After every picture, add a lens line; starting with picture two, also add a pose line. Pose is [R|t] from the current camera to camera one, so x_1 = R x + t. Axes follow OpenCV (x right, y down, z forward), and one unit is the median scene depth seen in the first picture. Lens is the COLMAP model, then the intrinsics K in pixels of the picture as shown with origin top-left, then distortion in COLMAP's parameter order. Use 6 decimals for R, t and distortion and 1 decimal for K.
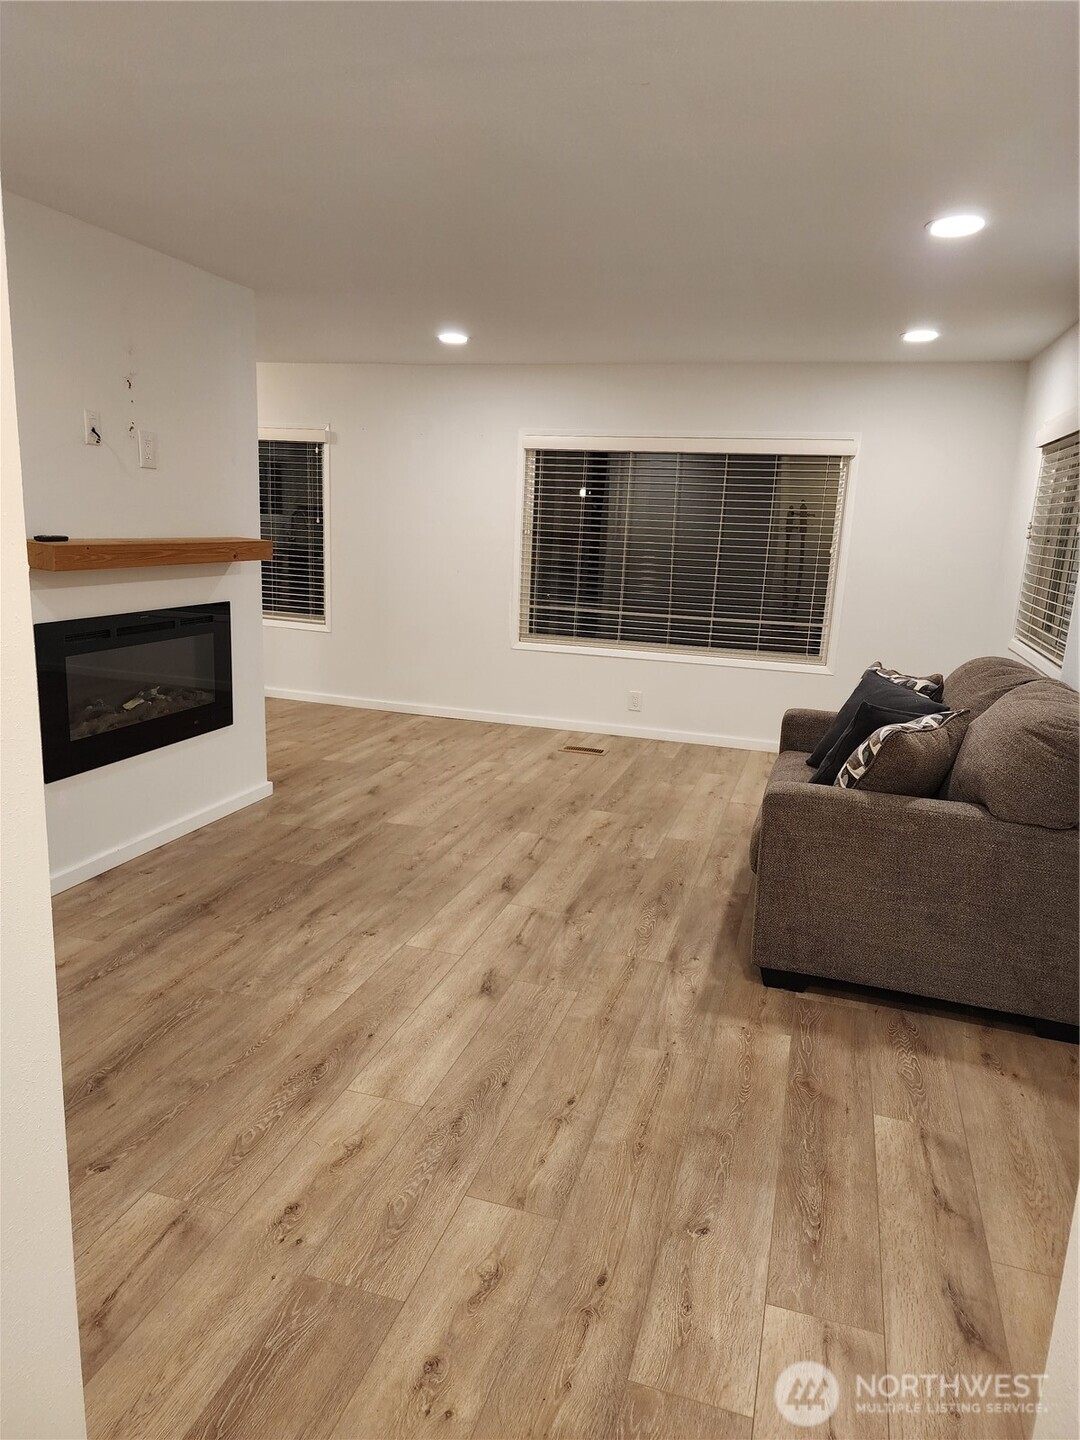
lens RADIAL K [[971.0, 0, 553.2], [0, 971.0, 720.6], [0, 0, 1]] dist [0.120403, -0.108597]
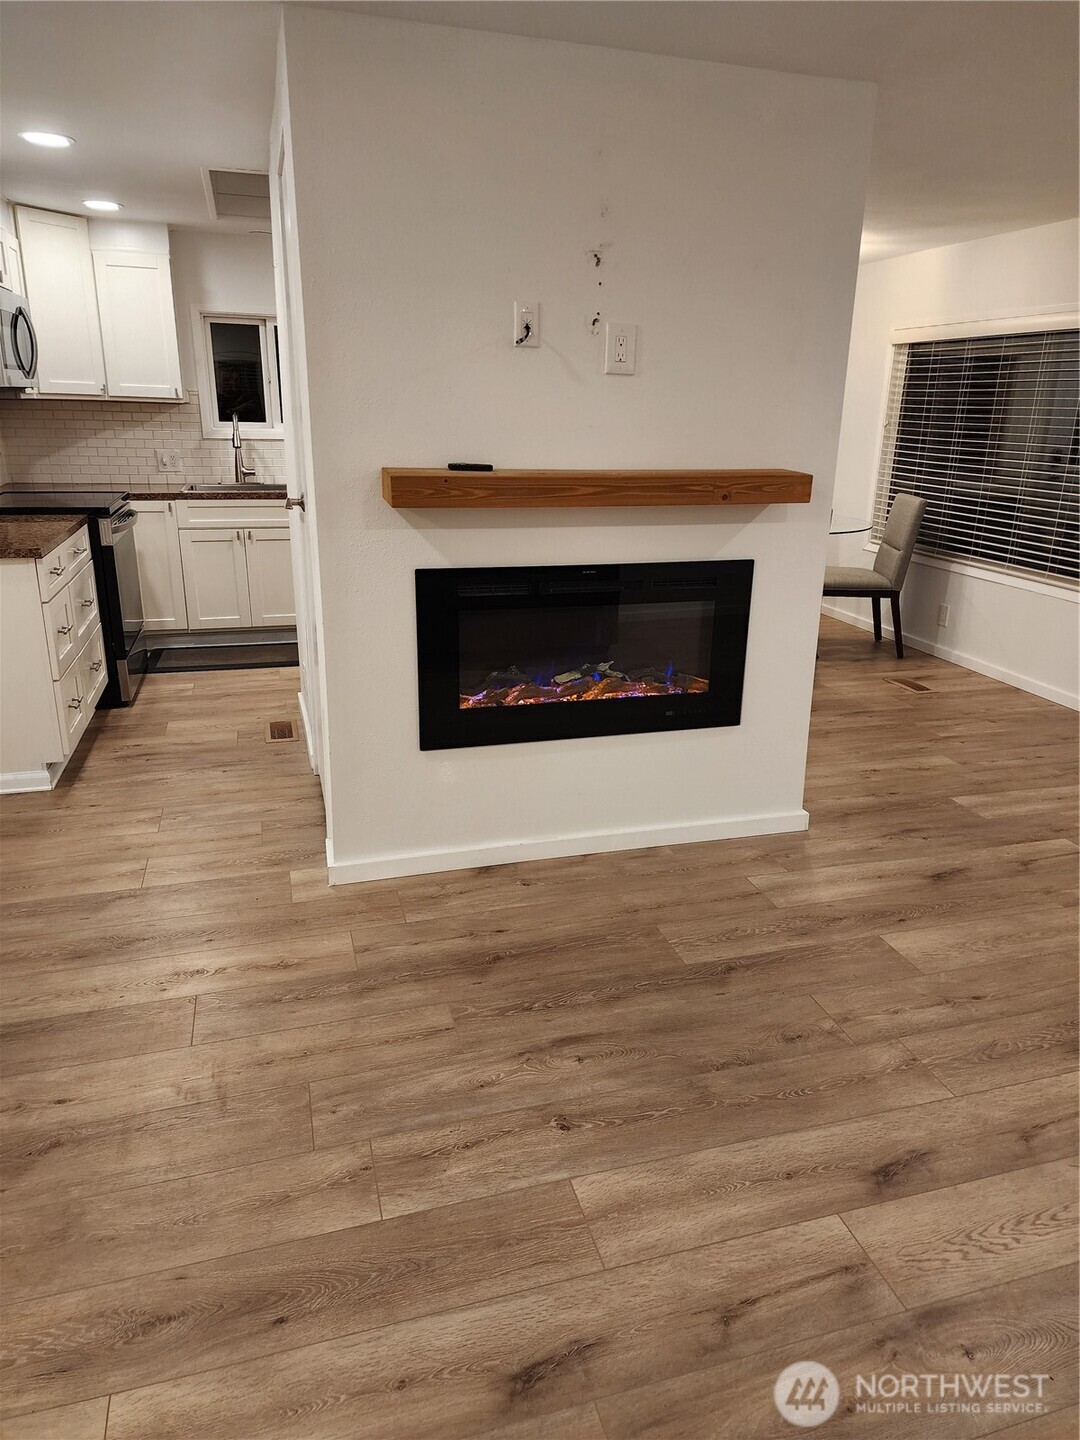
lens RADIAL K [[971.0, 0, 553.2], [0, 971.0, 720.6], [0, 0, 1]] dist [0.120403, -0.108597]
pose [[0.553278, 0.231203, -0.800268, 0.216811], [-0.171839, 0.971725, 0.161935, -0.112358], [0.815080, 0.047922, 0.577364, 0.548678]]
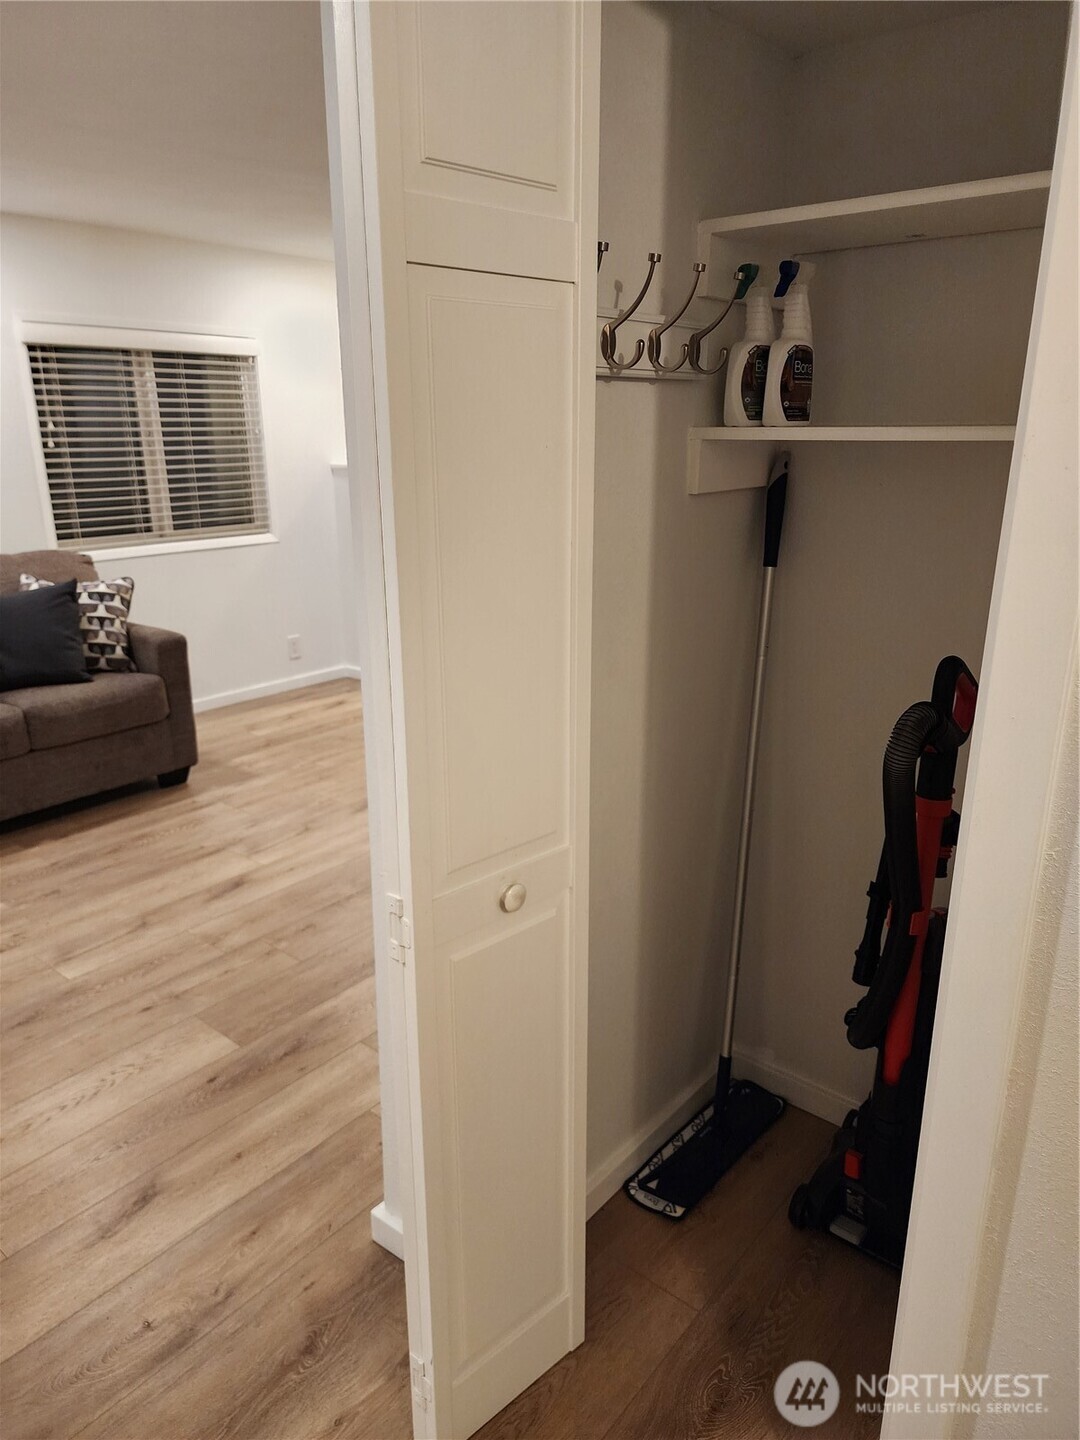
lens RADIAL K [[974.6, 0, 539.2], [0, 974.6, 727.6], [0, 0, 1]] dist [0.063477, -0.064504]
pose [[-0.923287, -0.156148, 0.350940, -0.577204], [0.038499, 0.871423, 0.489019, -0.364045], [-0.382177, 0.465016, -0.798562, 1.526512]]
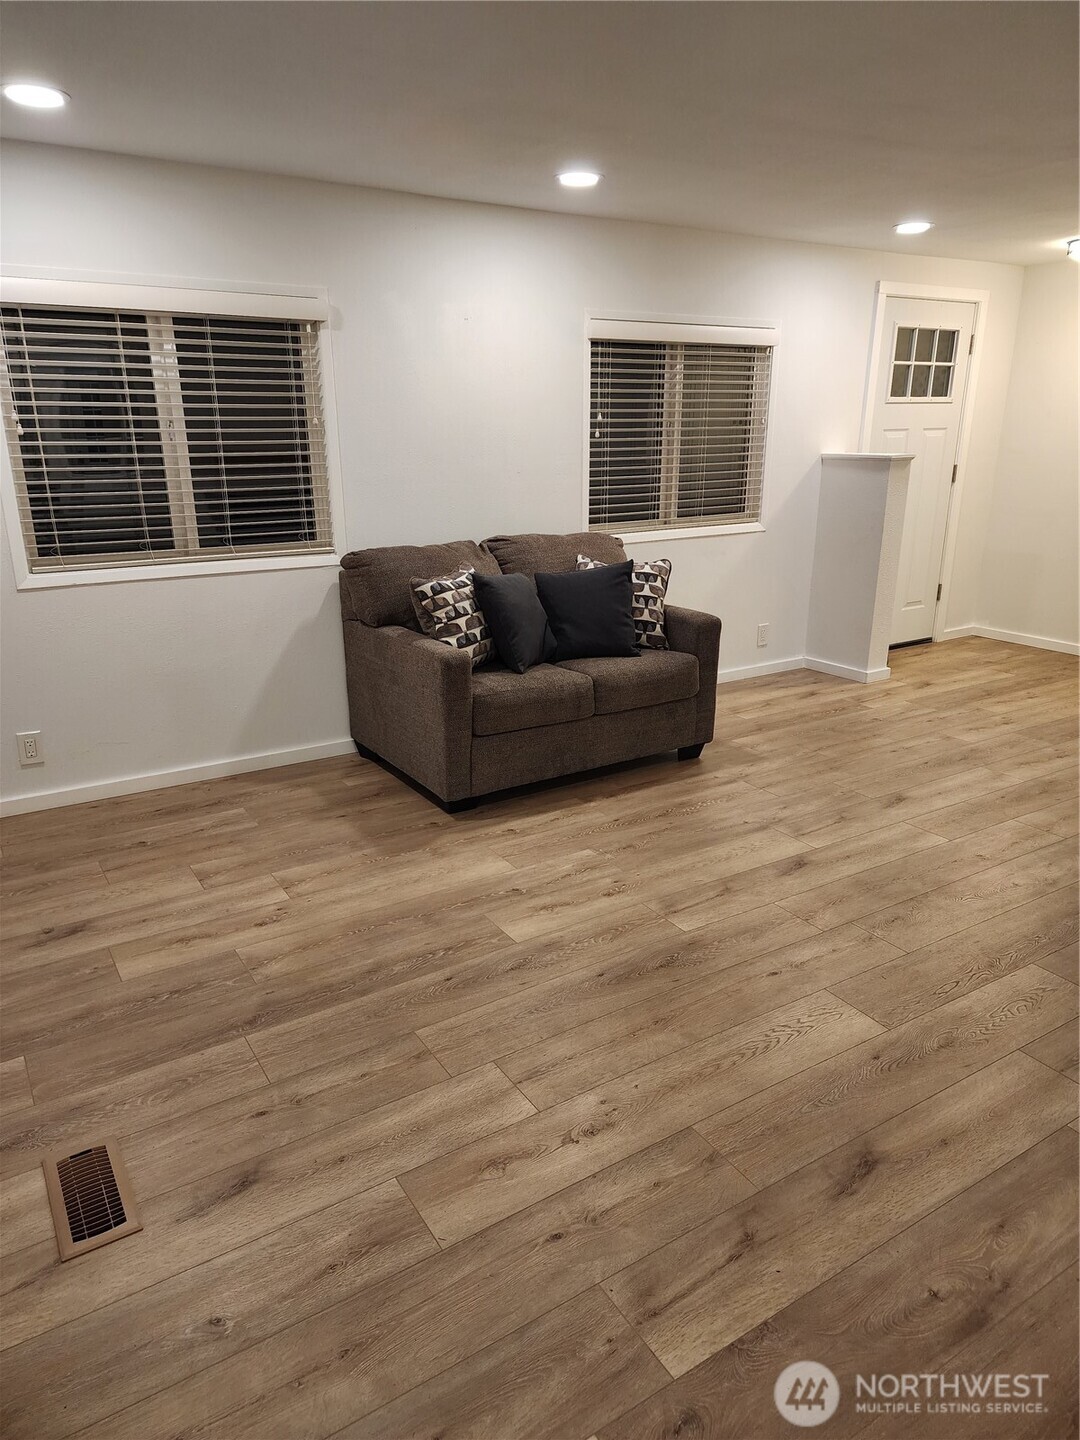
lens RADIAL K [[971.0, 0, 553.2], [0, 971.0, 720.6], [0, 0, 1]] dist [0.120403, -0.108597]
pose [[-0.763214, -0.237276, 0.601003, -0.379426], [0.095900, 0.878237, 0.468511, -0.378658], [-0.638990, 0.415211, -0.647528, 1.661550]]
